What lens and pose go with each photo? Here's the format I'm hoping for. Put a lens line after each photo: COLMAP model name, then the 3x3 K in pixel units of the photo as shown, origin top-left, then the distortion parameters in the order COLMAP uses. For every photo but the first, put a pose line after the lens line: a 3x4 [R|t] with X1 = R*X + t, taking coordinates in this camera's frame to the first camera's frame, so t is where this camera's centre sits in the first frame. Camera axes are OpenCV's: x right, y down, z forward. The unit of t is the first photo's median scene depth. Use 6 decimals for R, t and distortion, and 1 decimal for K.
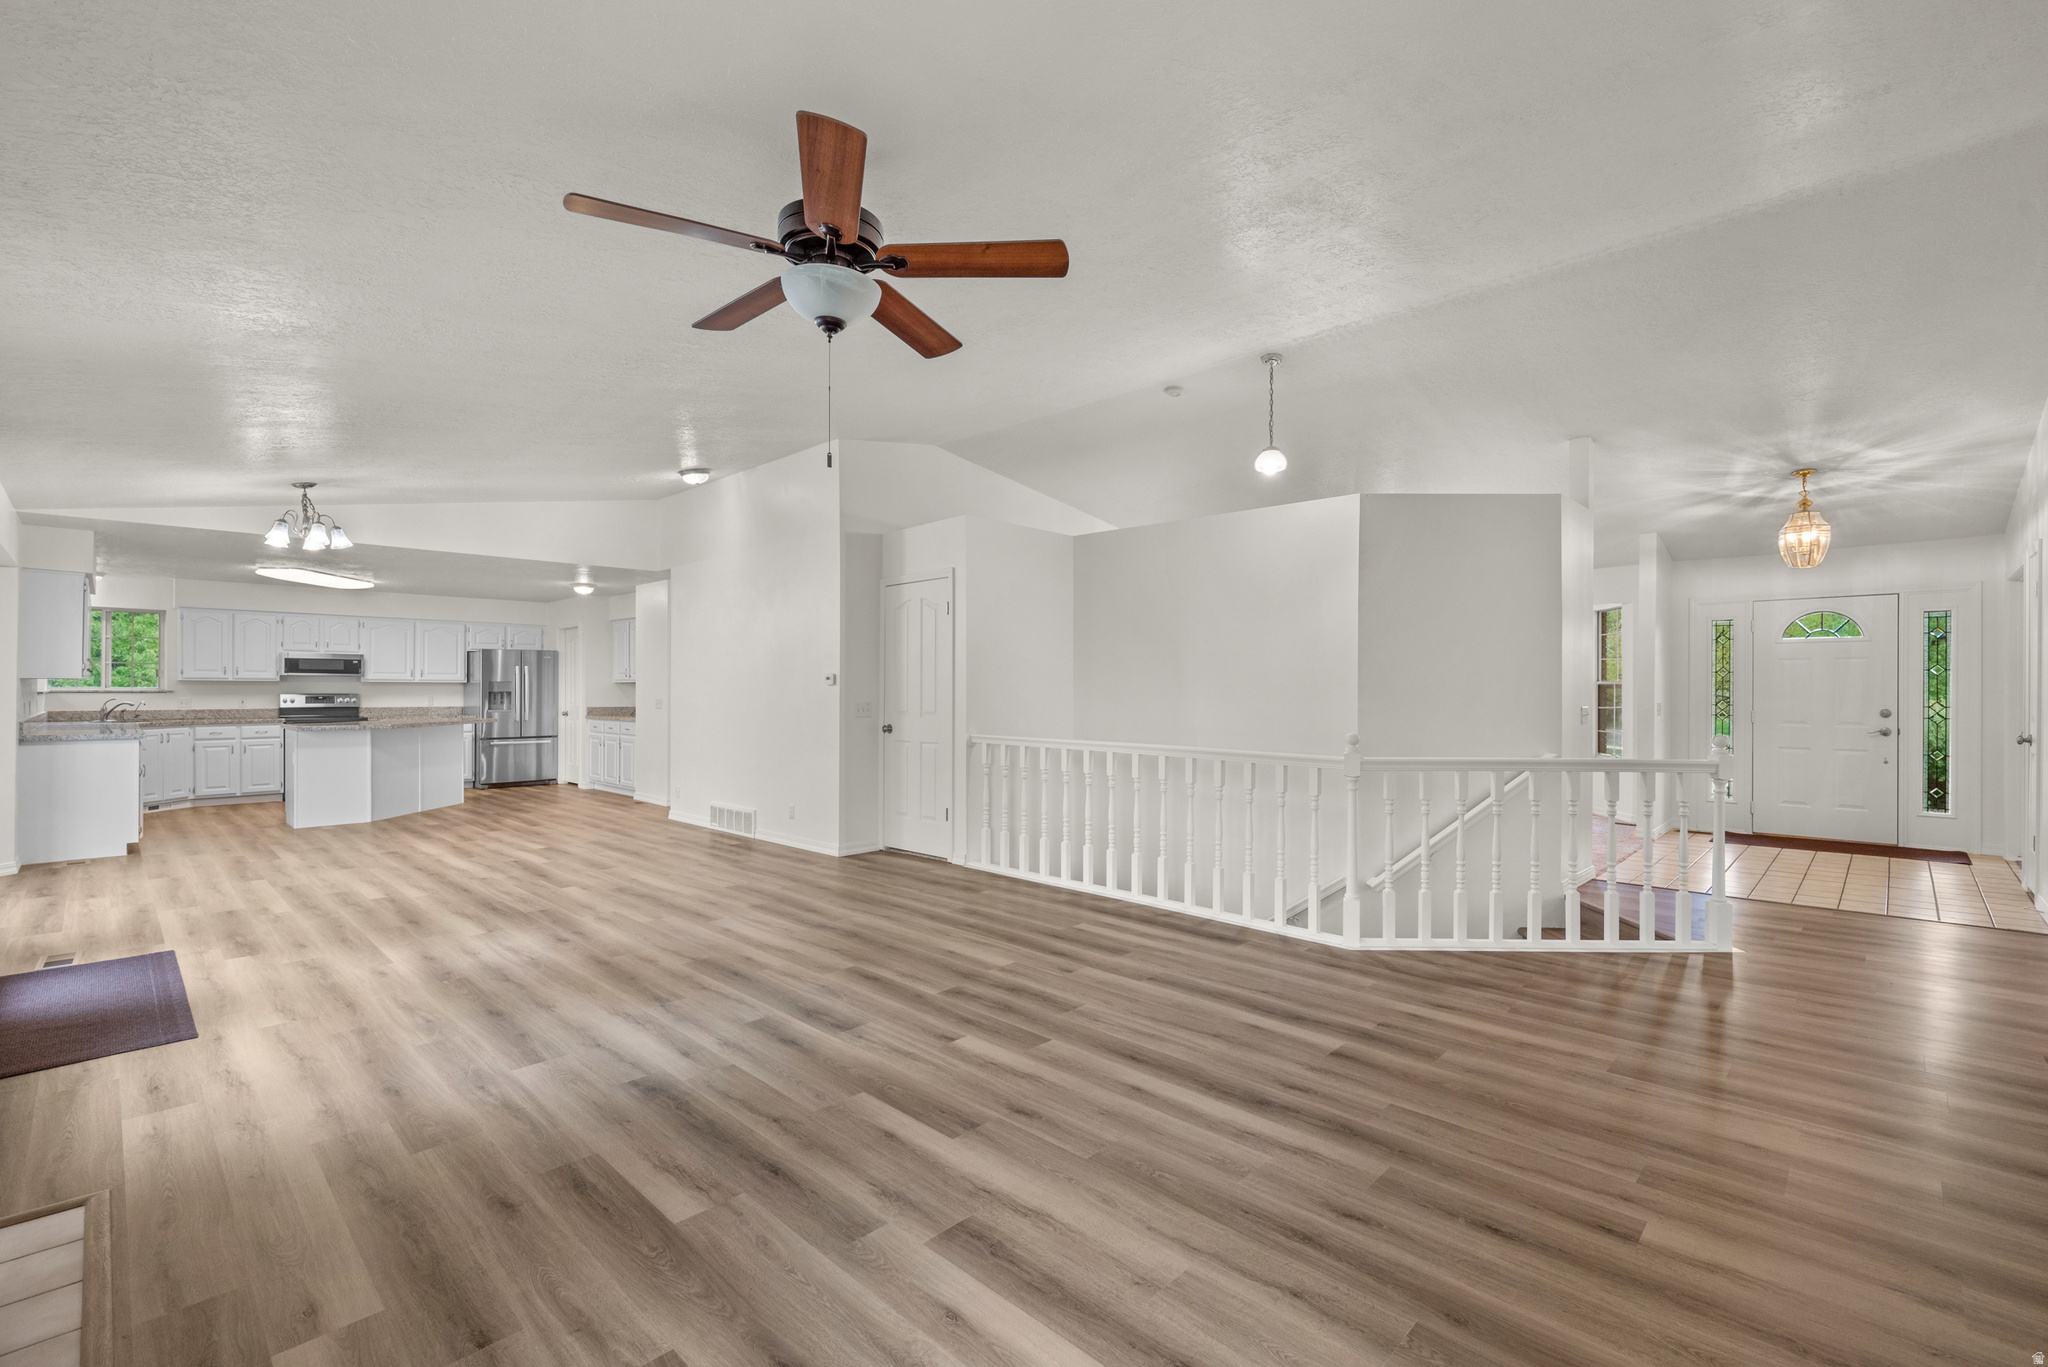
lens RADIAL K [[899.9, 0, 1024.0], [0, 899.9, 683.5], [0, 0, 1]] dist [0.002916, 0.000092]
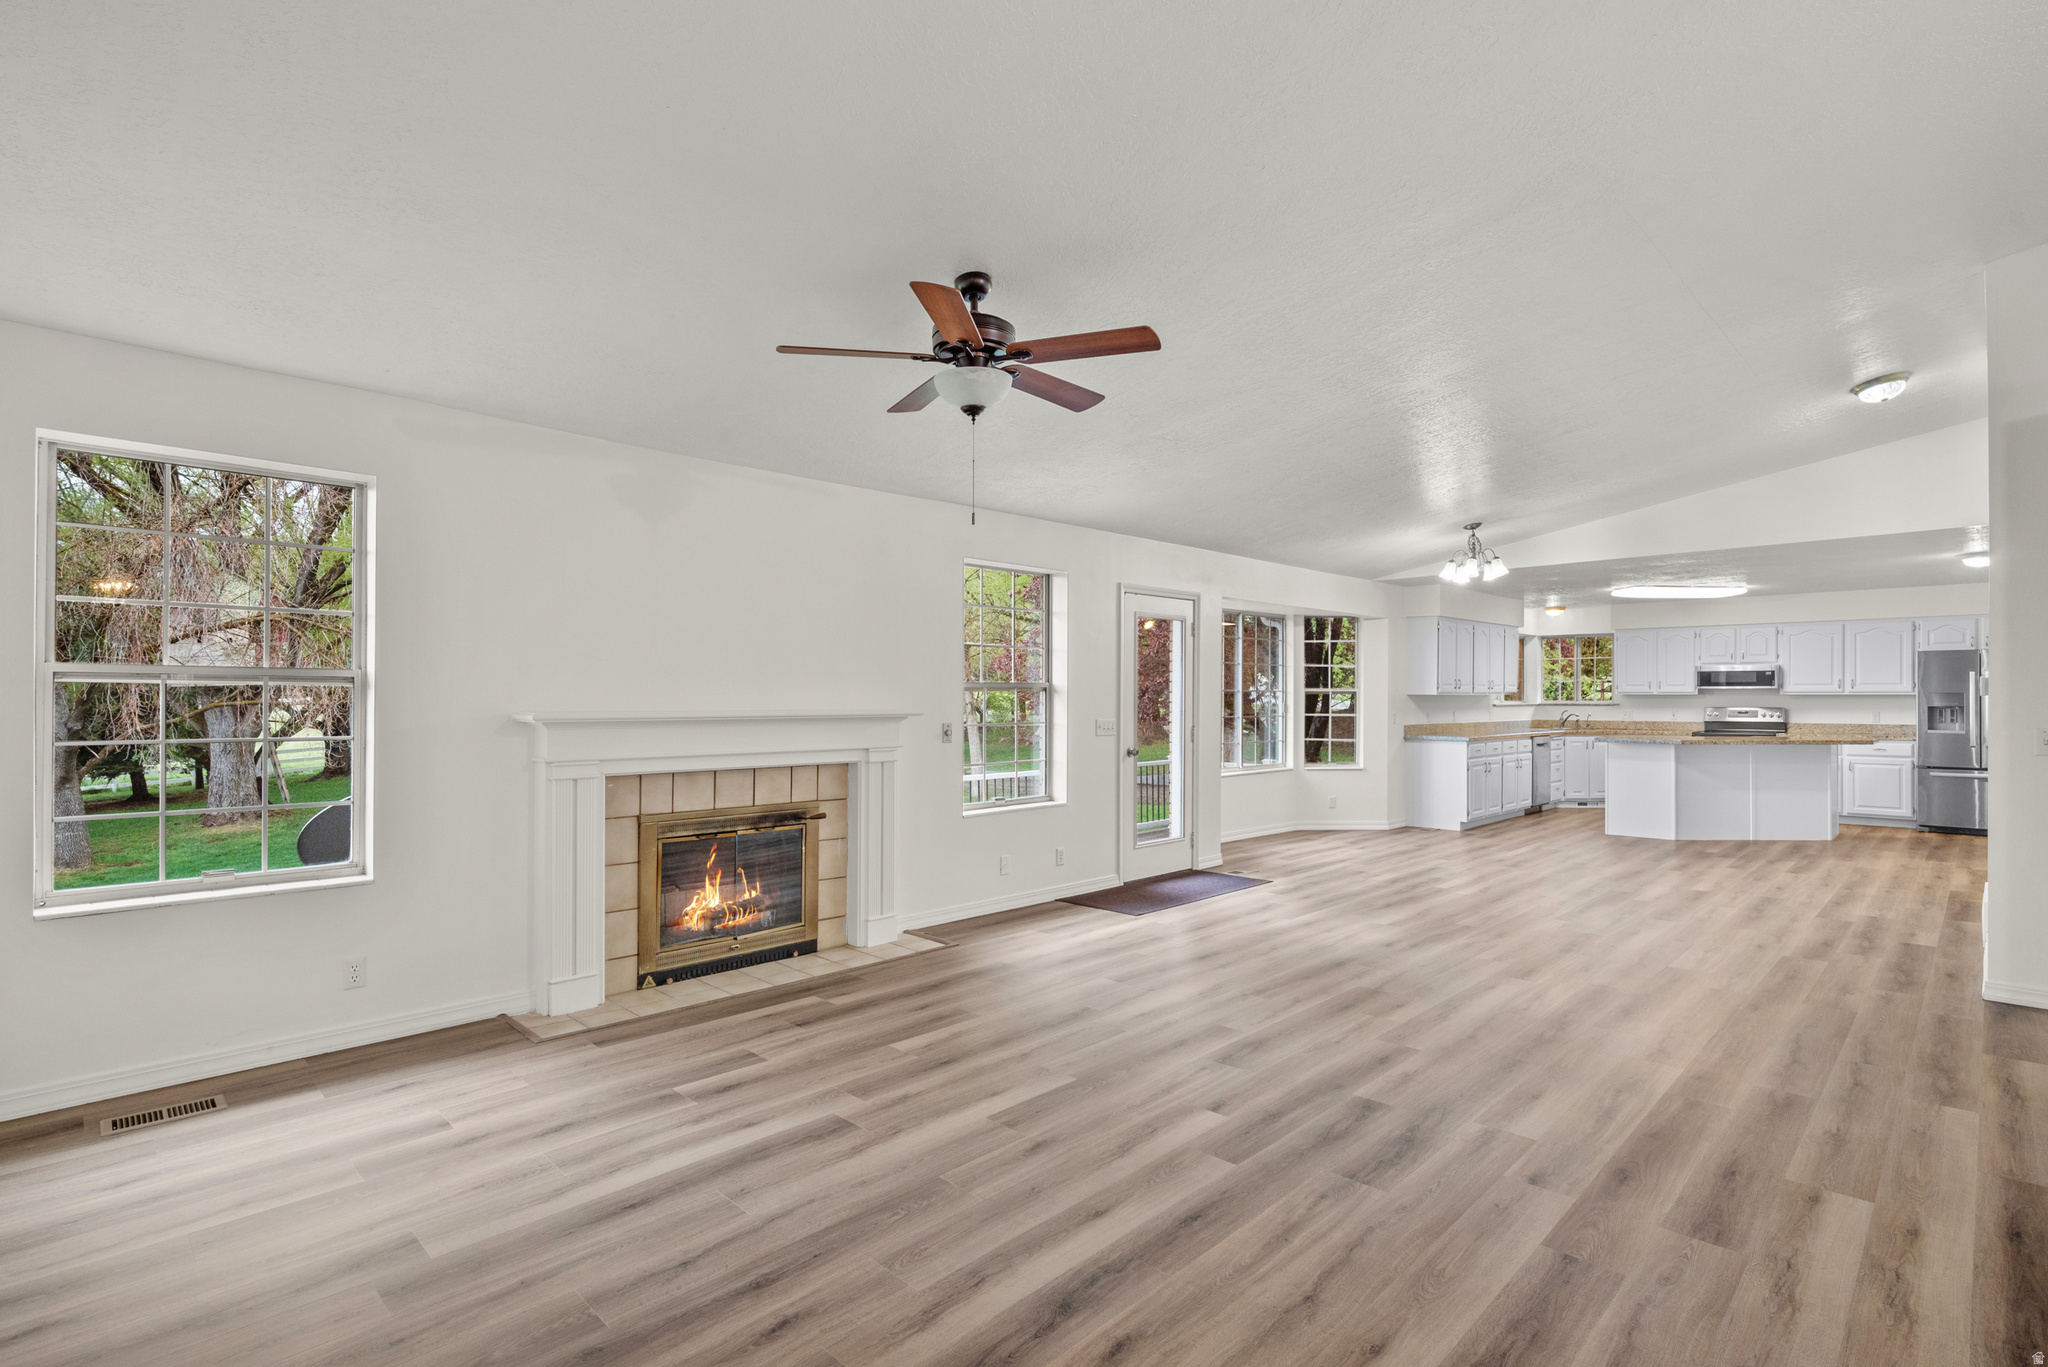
lens RADIAL K [[970.9, 0, 1024.0], [0, 970.9, 683.5], [0, 0, 1]] dist [0.000159, 0.000380]
pose [[-0.016966, -0.018866, -0.999678, 0.774571], [0.005731, 0.999804, -0.018966, 0.003714], [0.999840, -0.006051, -0.016855, 0.753337]]
